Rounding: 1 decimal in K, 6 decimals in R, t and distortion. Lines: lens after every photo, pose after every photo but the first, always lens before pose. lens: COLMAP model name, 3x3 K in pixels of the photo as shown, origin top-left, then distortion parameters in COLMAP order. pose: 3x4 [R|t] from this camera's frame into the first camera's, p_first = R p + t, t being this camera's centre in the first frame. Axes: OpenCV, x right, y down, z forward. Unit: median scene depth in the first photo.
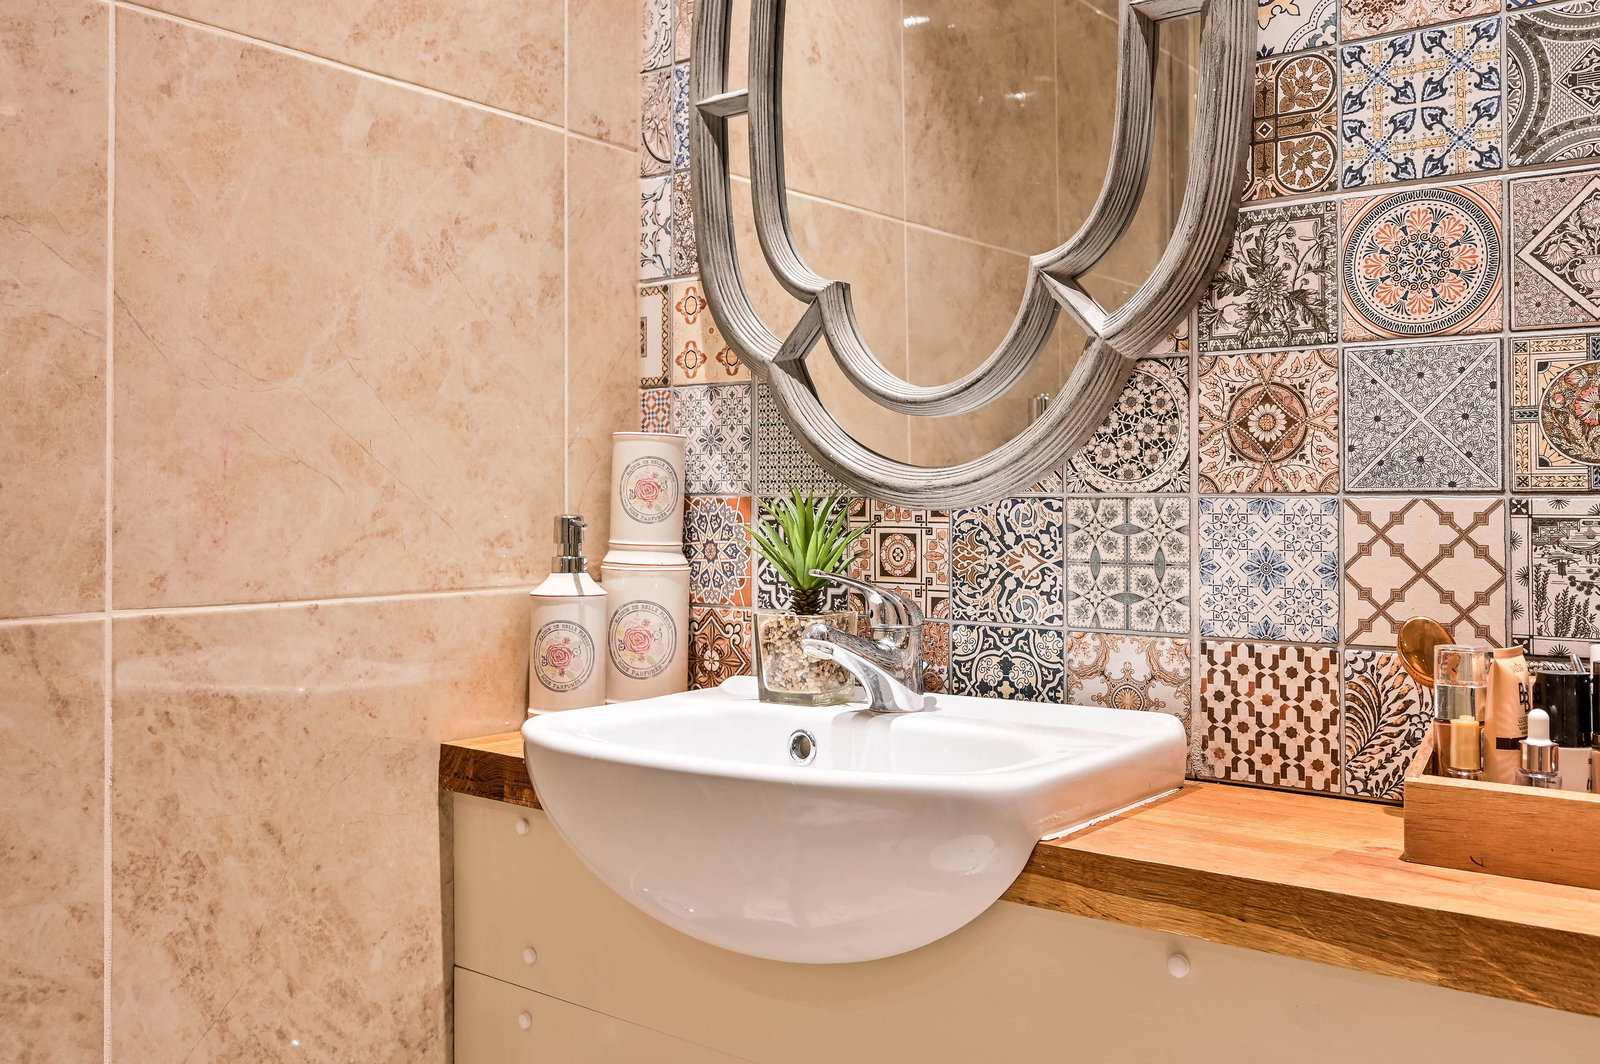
lens RADIAL K [[1435.6, 0, 868.1], [0, 1435.6, 528.9], [0, 0, 1]] dist [-0.004338, 0.005933]
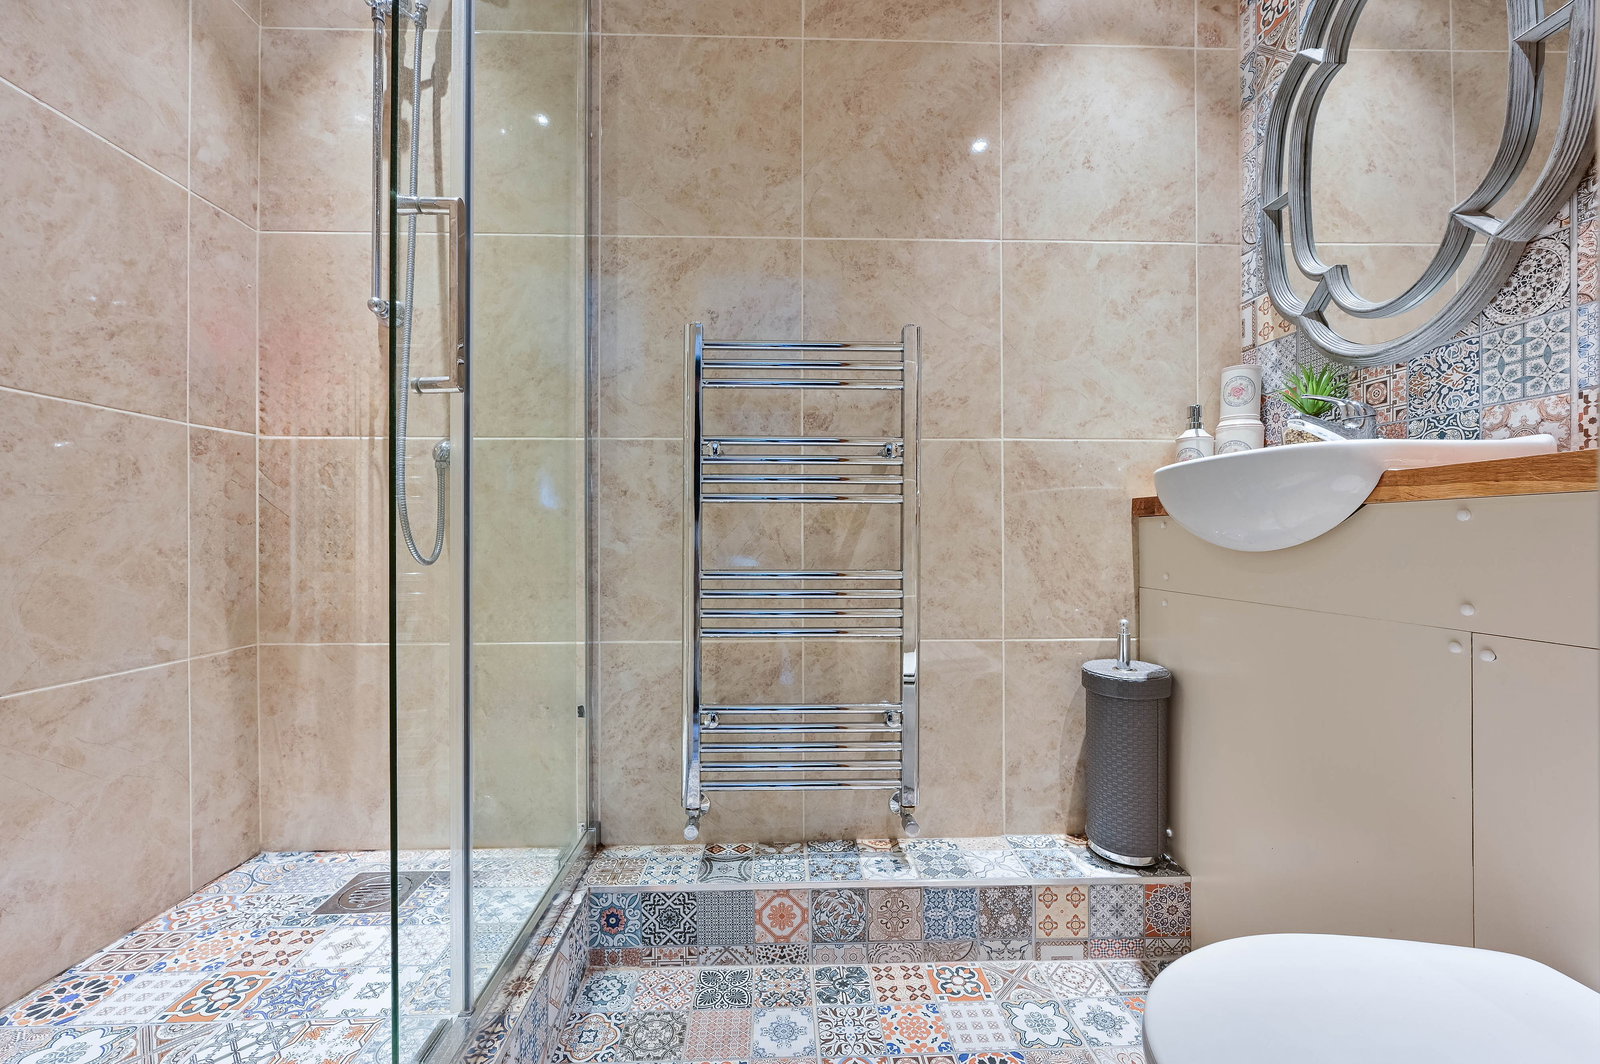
lens RADIAL K [[640.7, 0, 793.7], [0, 640.7, 530.5], [0, 0, 1]] dist [-0.001187, 0.000154]
pose [[0.628724, -0.009301, -0.777573, 0.215485], [0.016127, 0.999869, 0.001080, 0.207588], [0.777461, -0.013219, 0.628792, -0.181106]]
